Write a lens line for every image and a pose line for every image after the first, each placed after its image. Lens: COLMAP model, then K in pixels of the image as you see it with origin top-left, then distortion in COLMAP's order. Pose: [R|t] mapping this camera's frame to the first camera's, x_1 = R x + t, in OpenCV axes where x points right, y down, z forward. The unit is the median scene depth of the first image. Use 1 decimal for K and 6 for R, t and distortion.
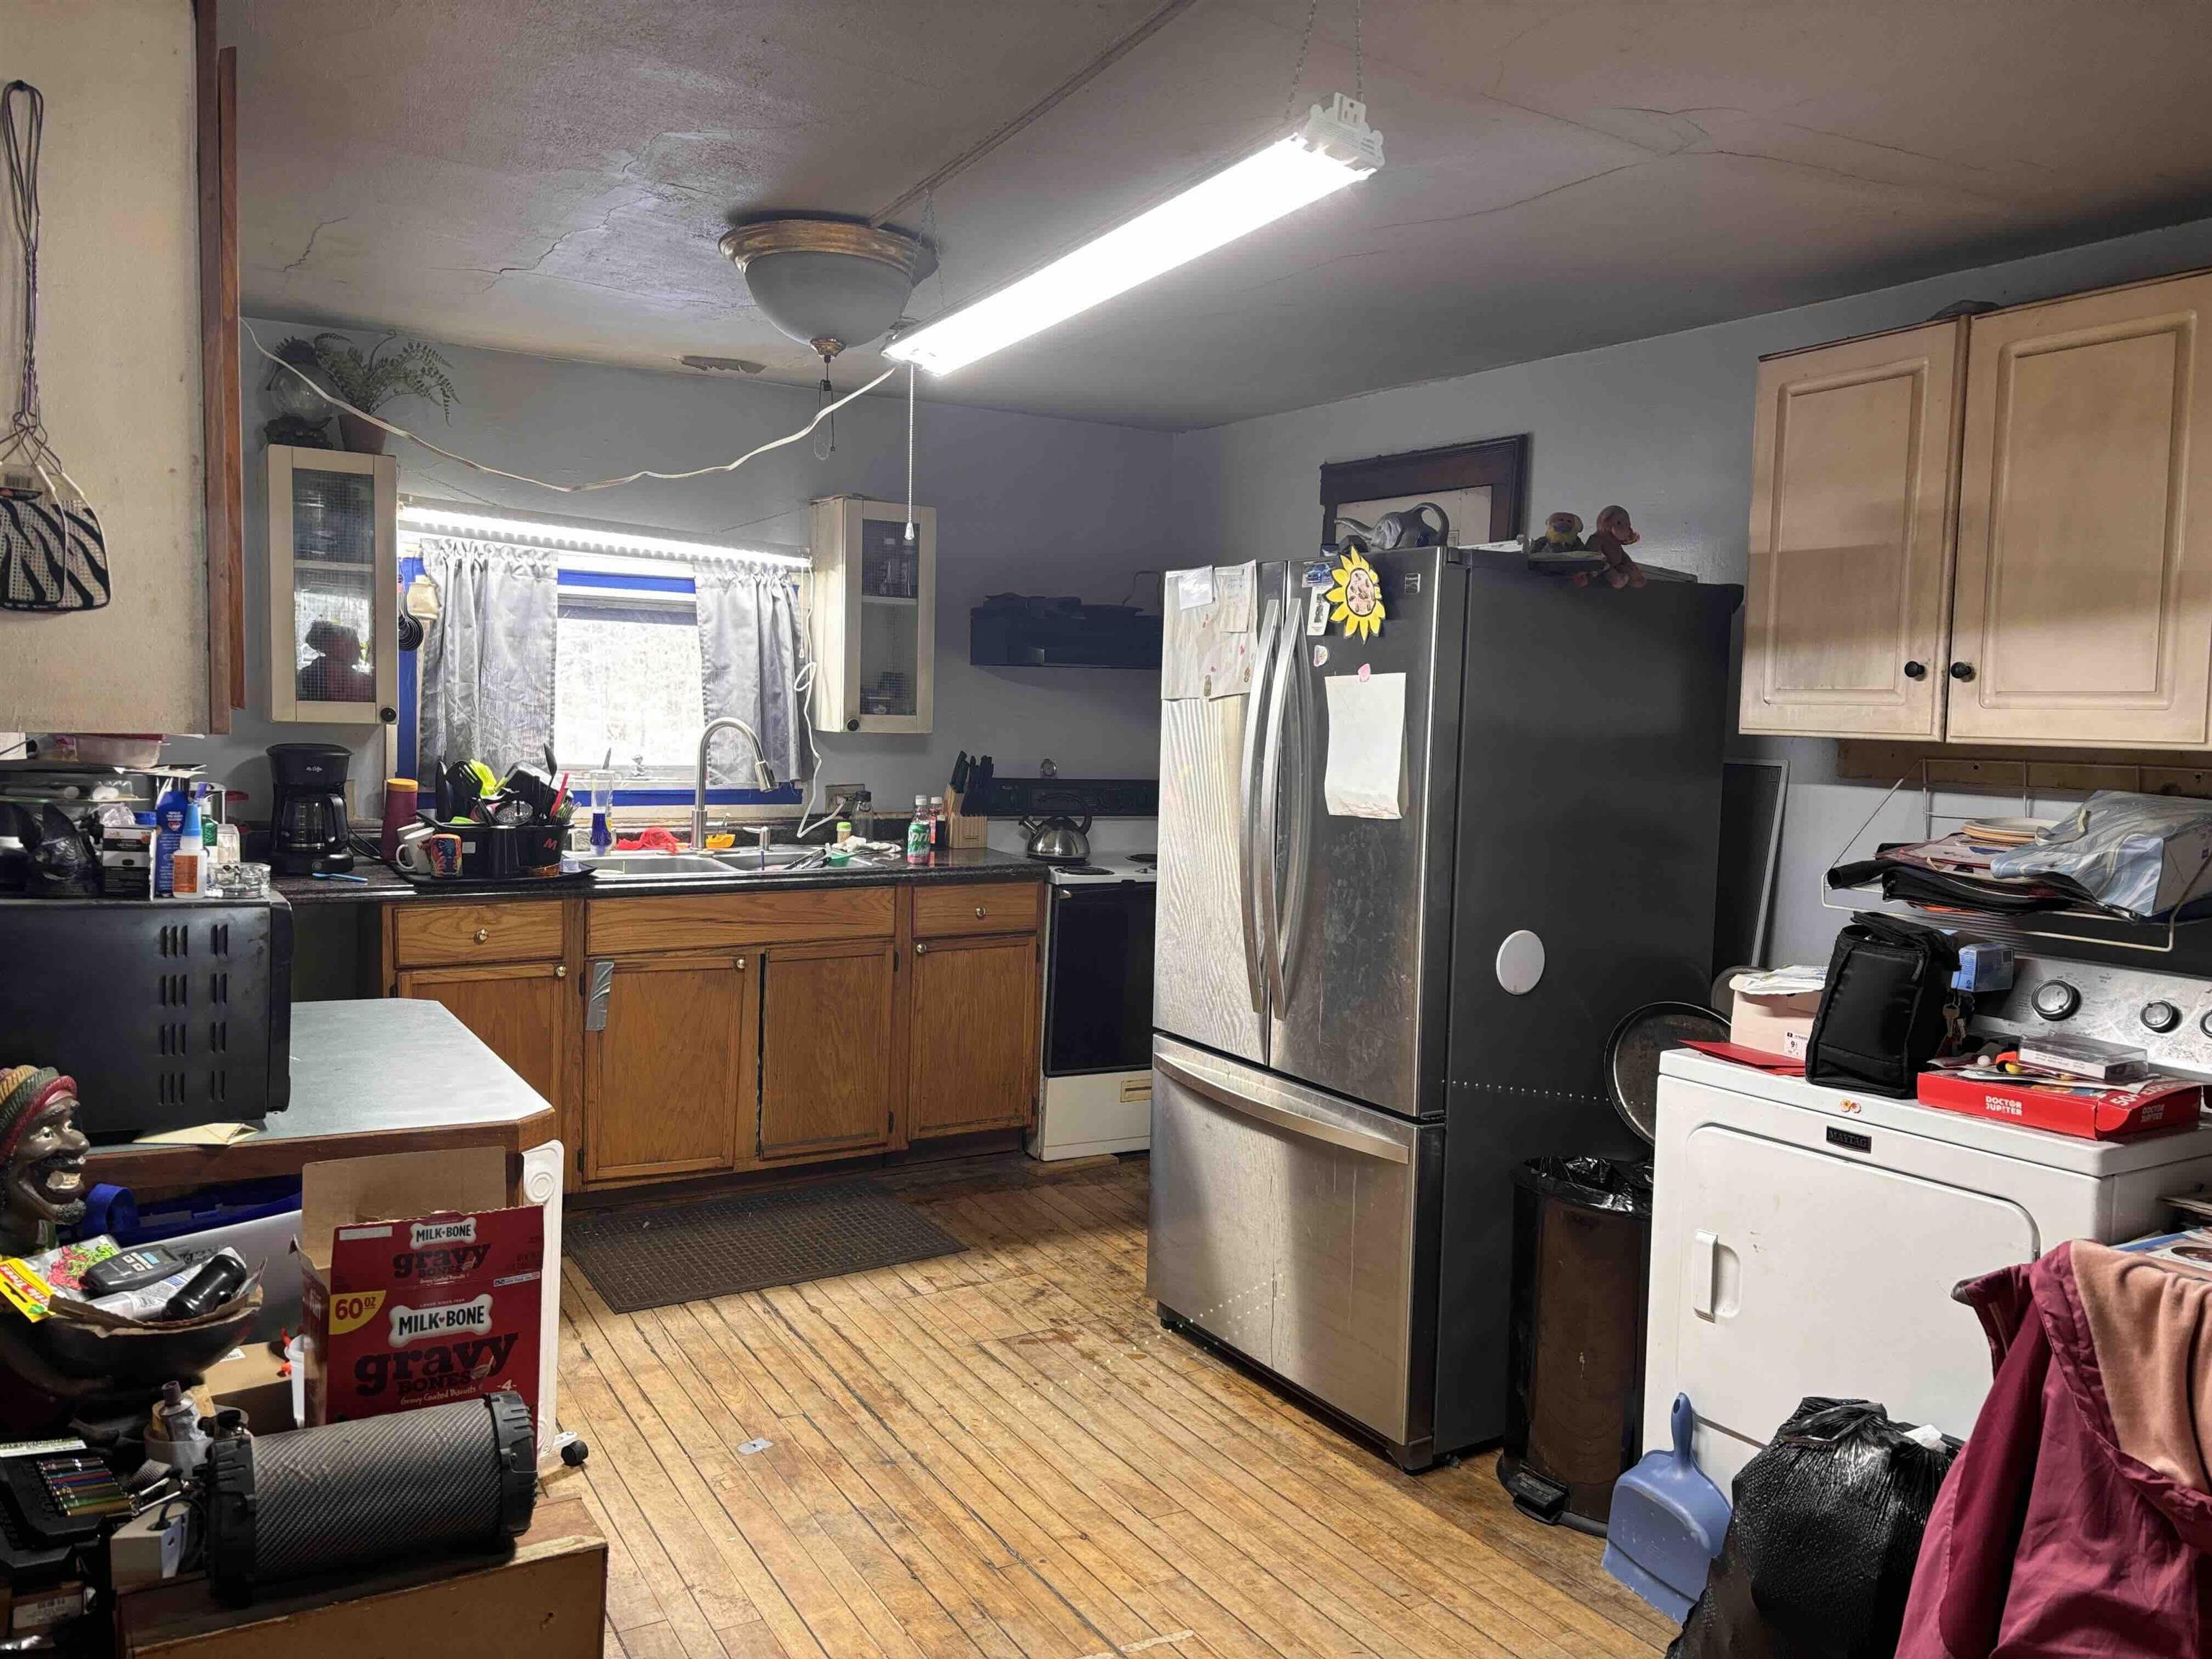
lens RADIAL K [[1670.0, 0, 1119.6], [0, 1670.0, 810.7], [0, 0, 1]] dist [0.066945, -0.065077]
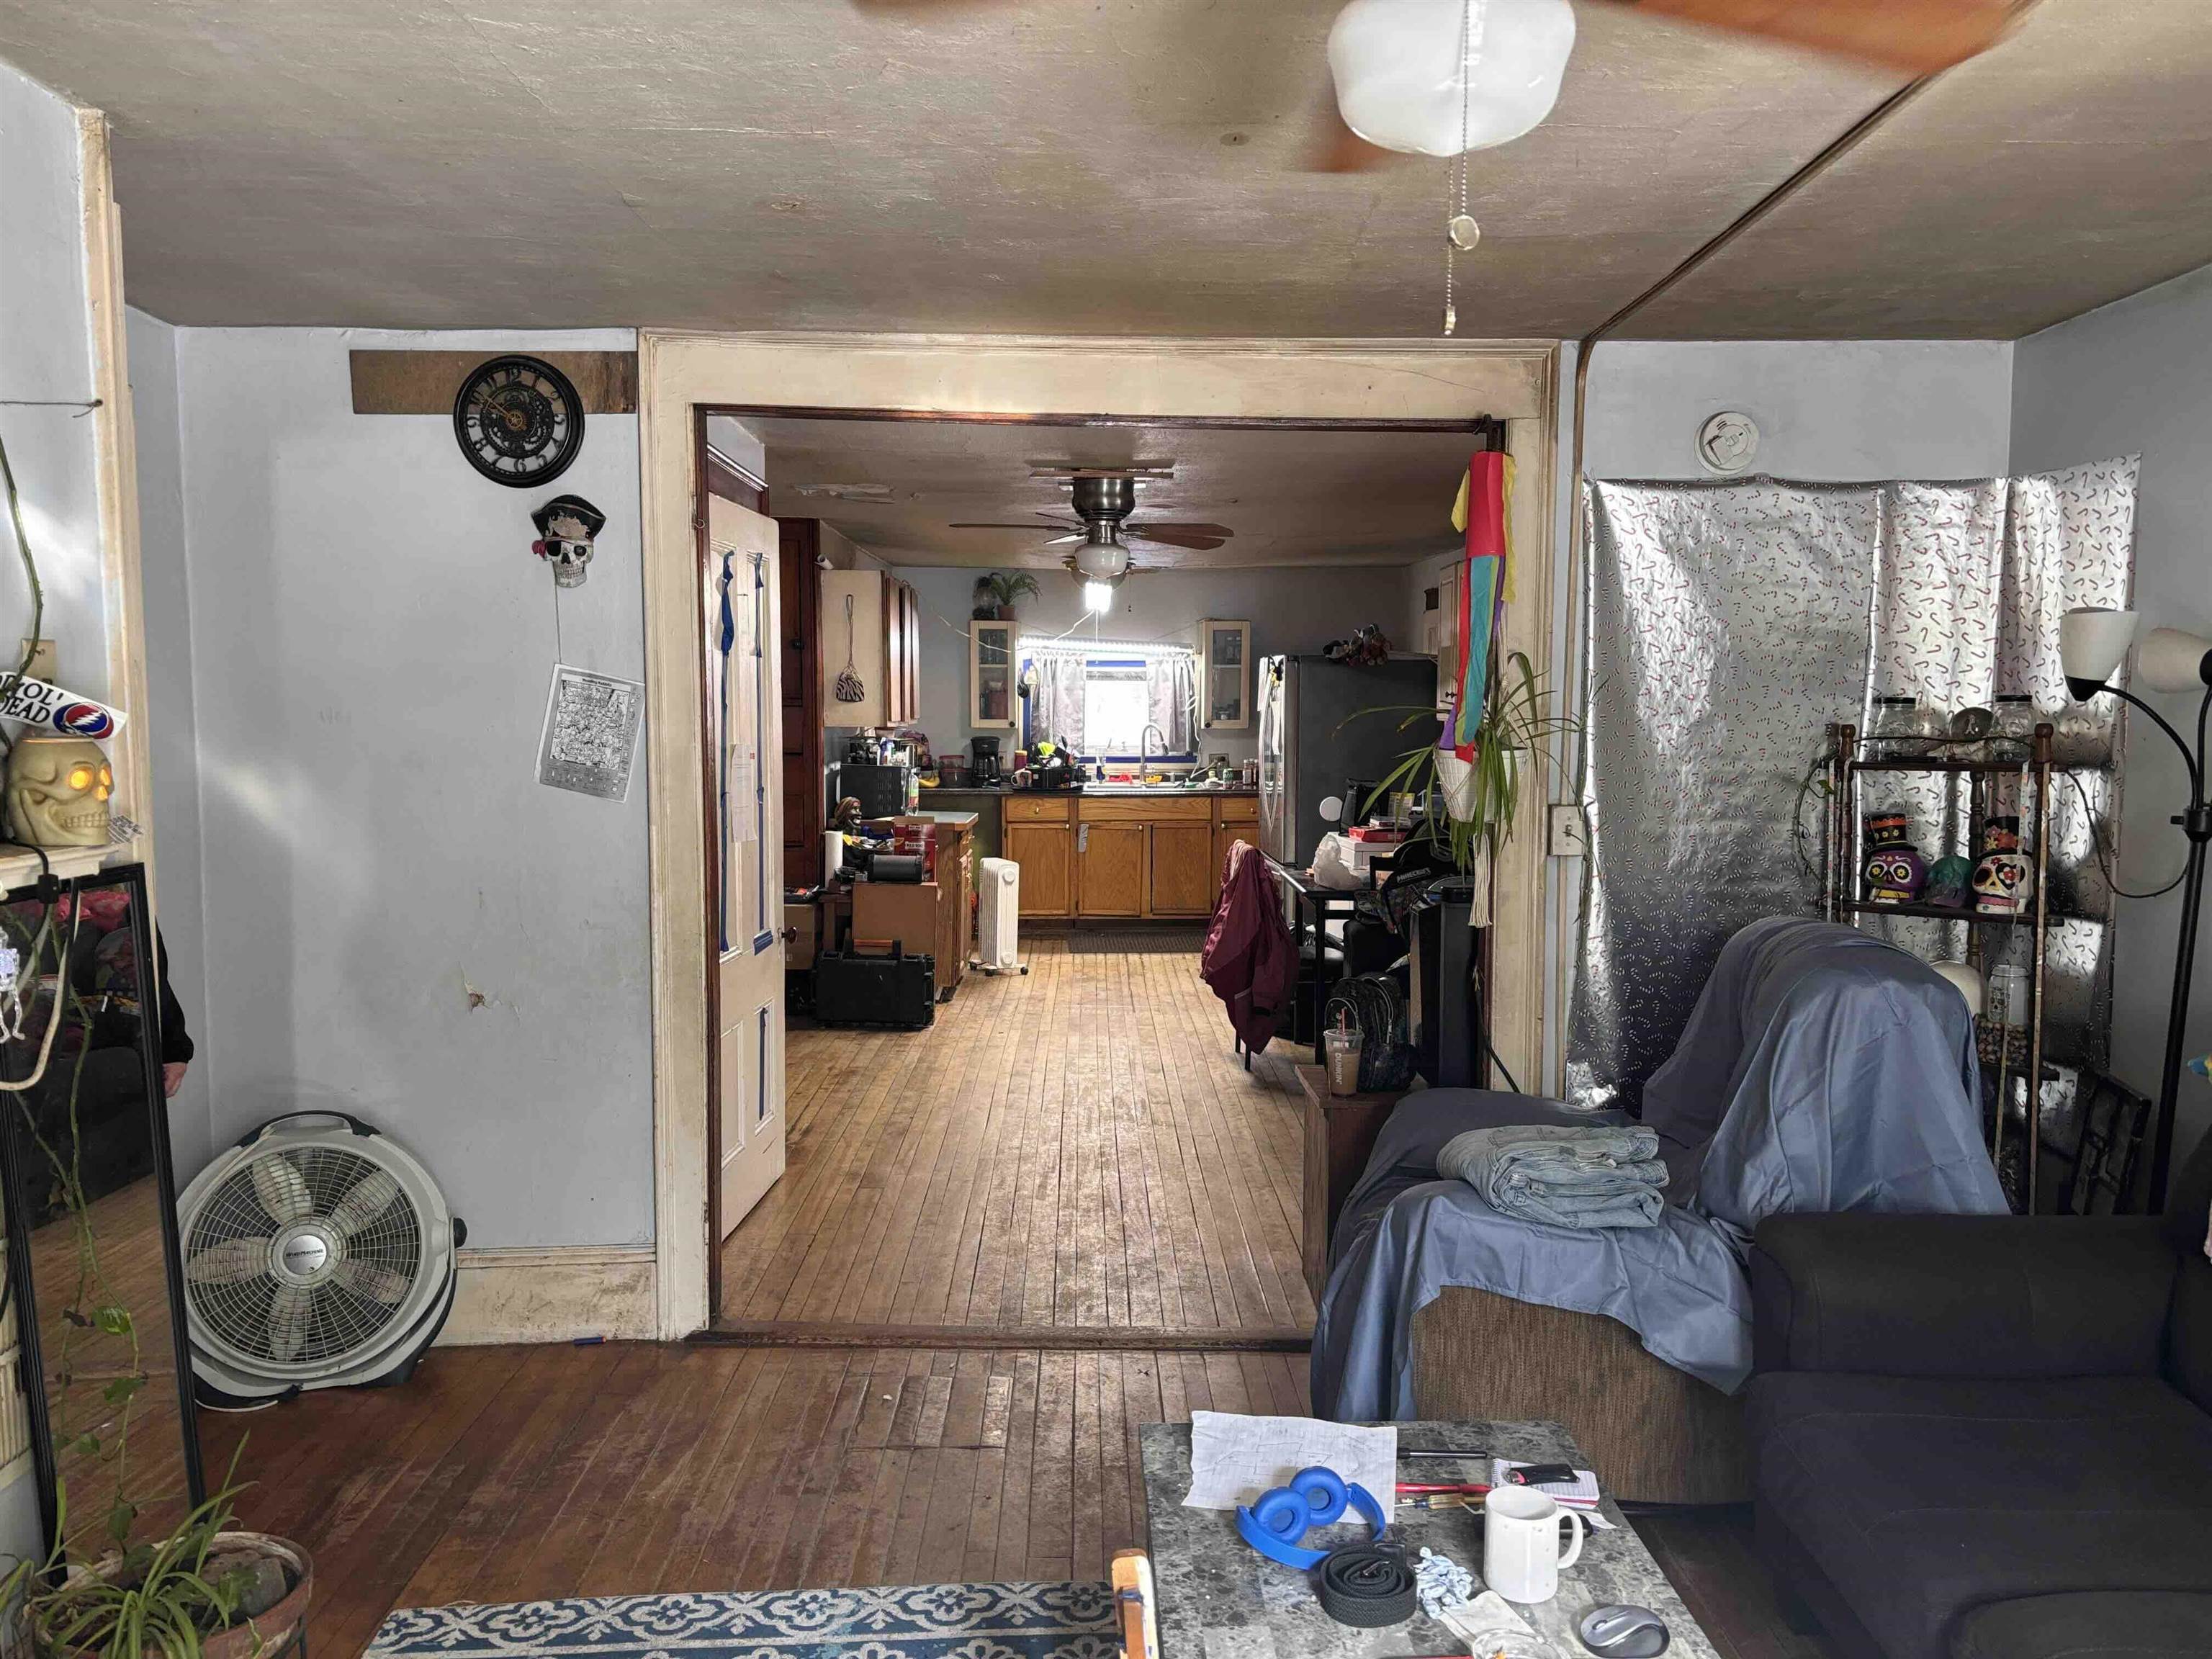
lens RADIAL K [[1670.0, 0, 1109.6], [0, 1670.0, 841.5], [0, 0, 1]] dist [0.066945, -0.065077]
pose [[0.869322, 0.015391, -0.494006, 0.831254], [-0.009827, 0.999856, 0.013858, 0.073033], [0.494148, -0.007192, 0.869348, -0.980291]]
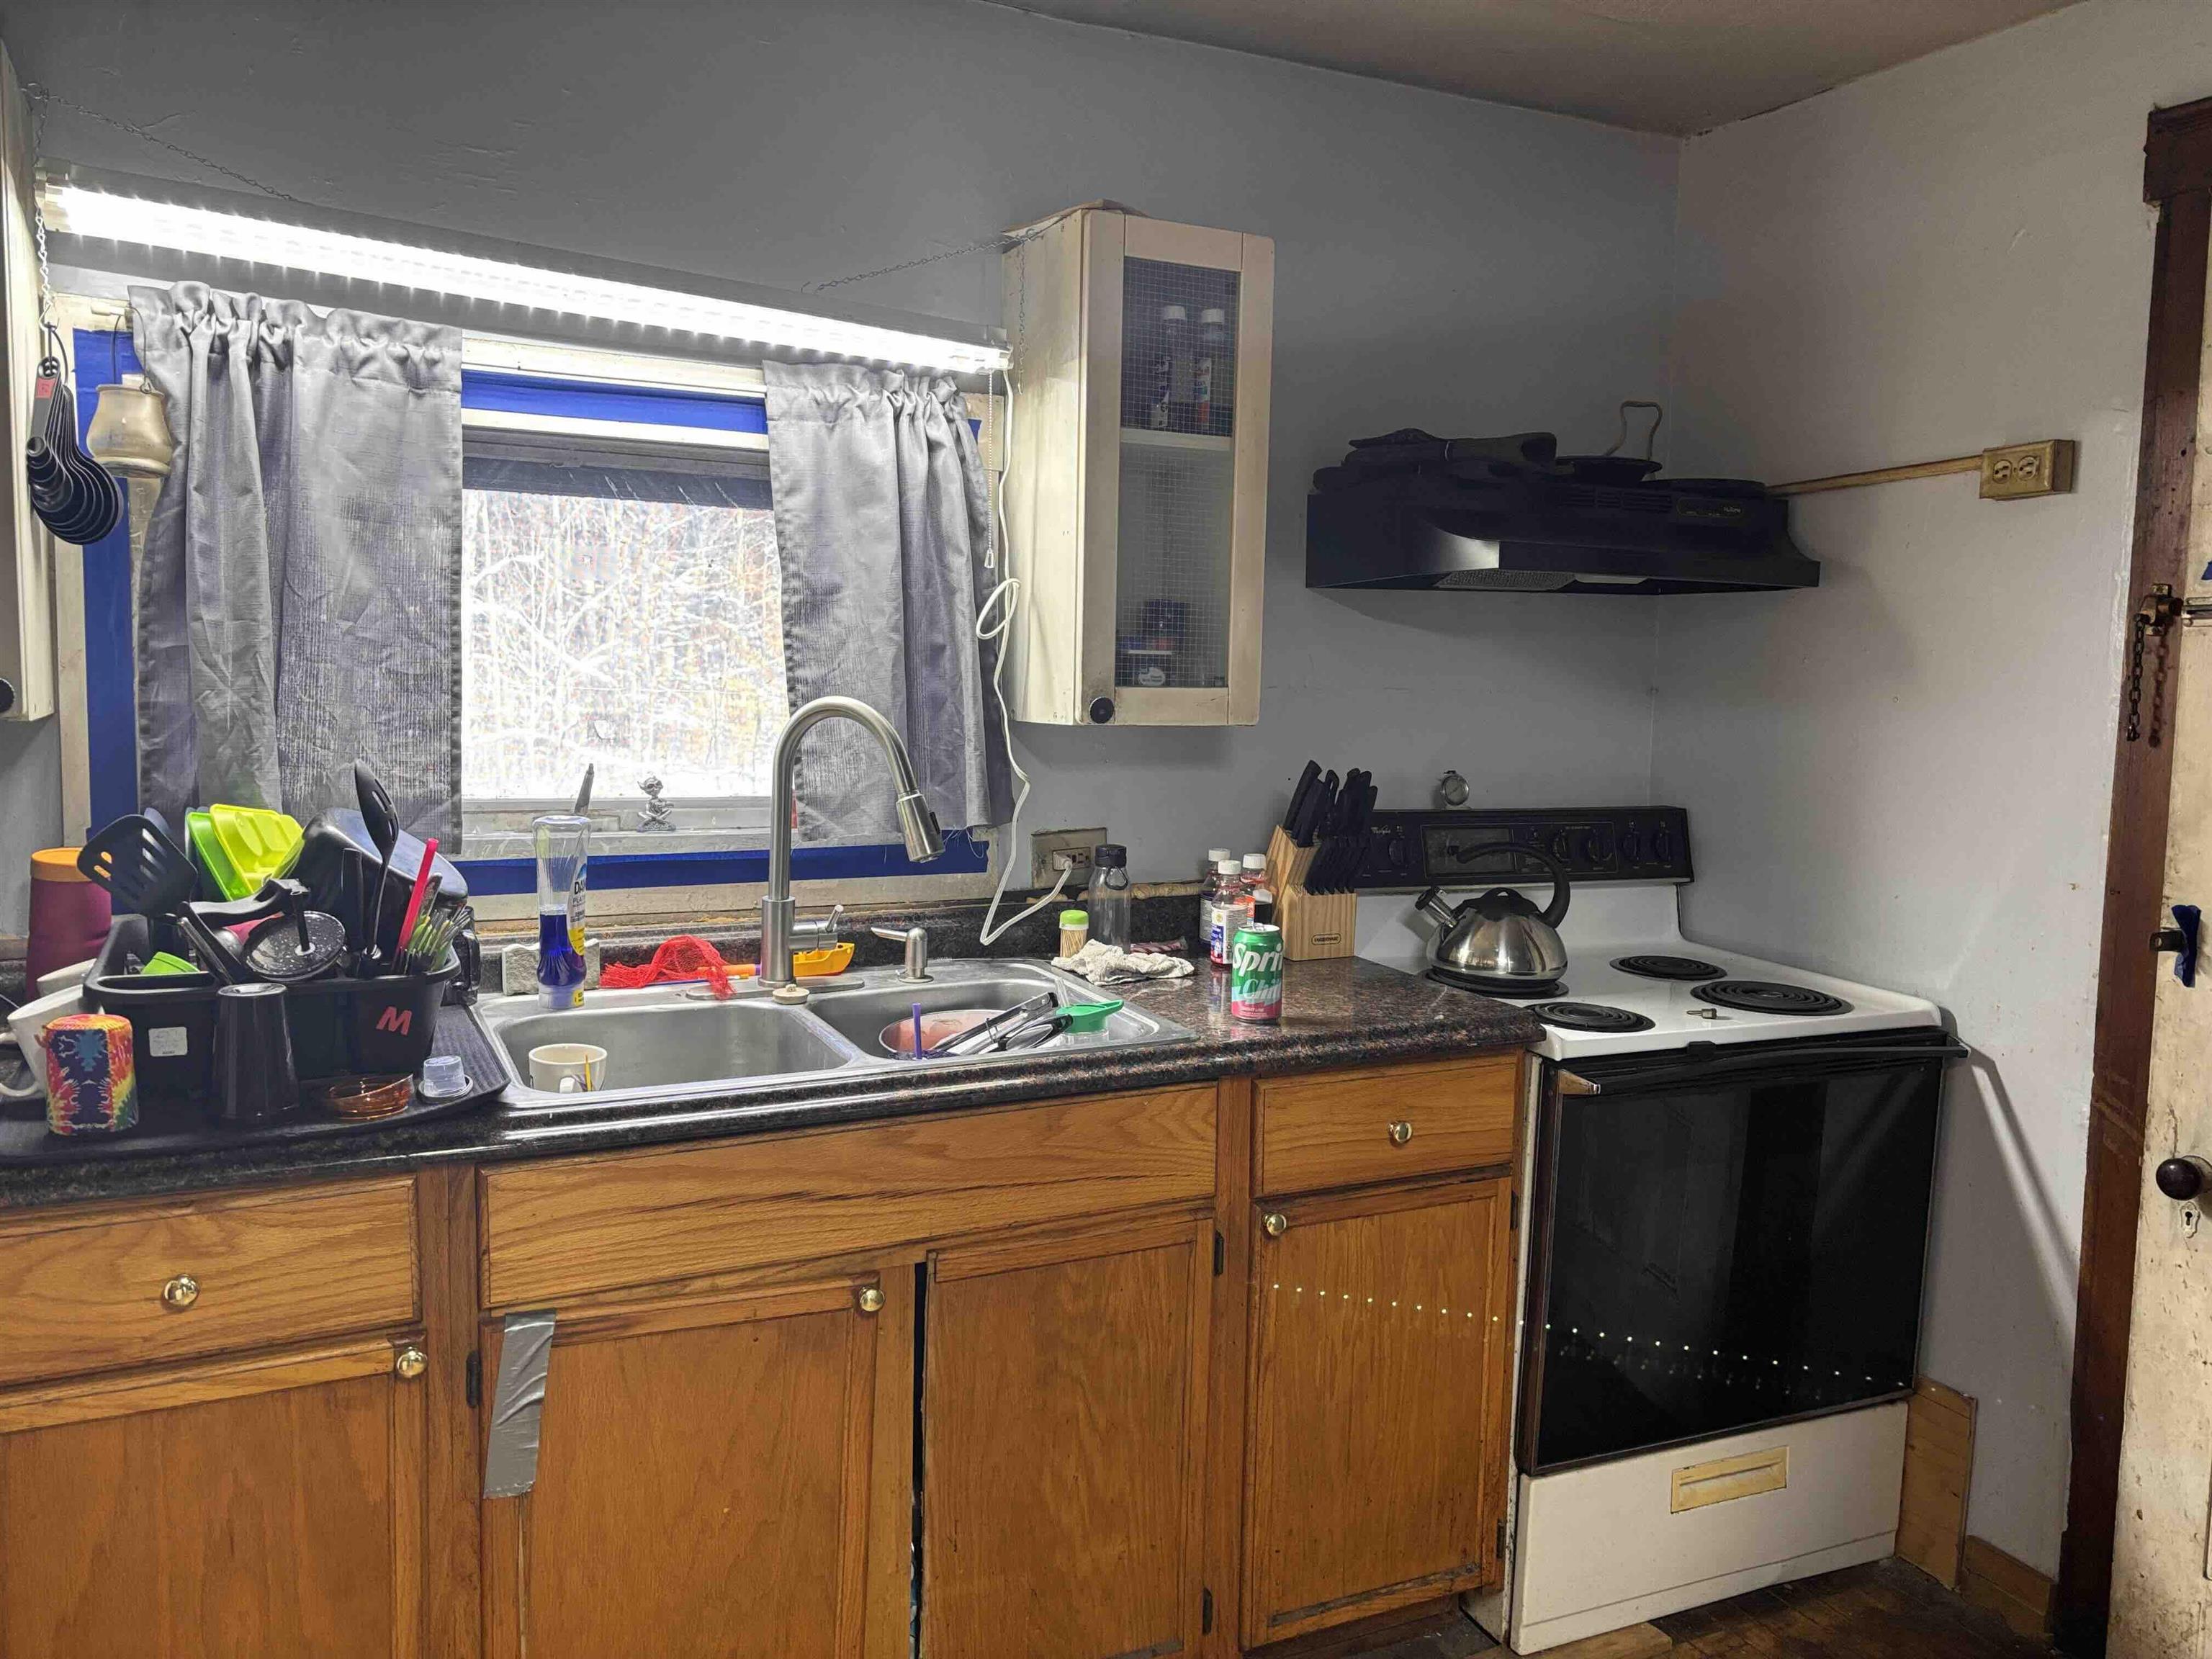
lens RADIAL K [[1670.0, 0, 1115.2], [0, 1670.0, 835.7], [0, 0, 1]] dist [0.066945, -0.065077]
pose [[0.997241, -0.002686, -0.074190, -0.126430], [0.004910, 0.999543, 0.029822, -0.031590], [0.074076, -0.030104, 0.996798, 0.559445]]
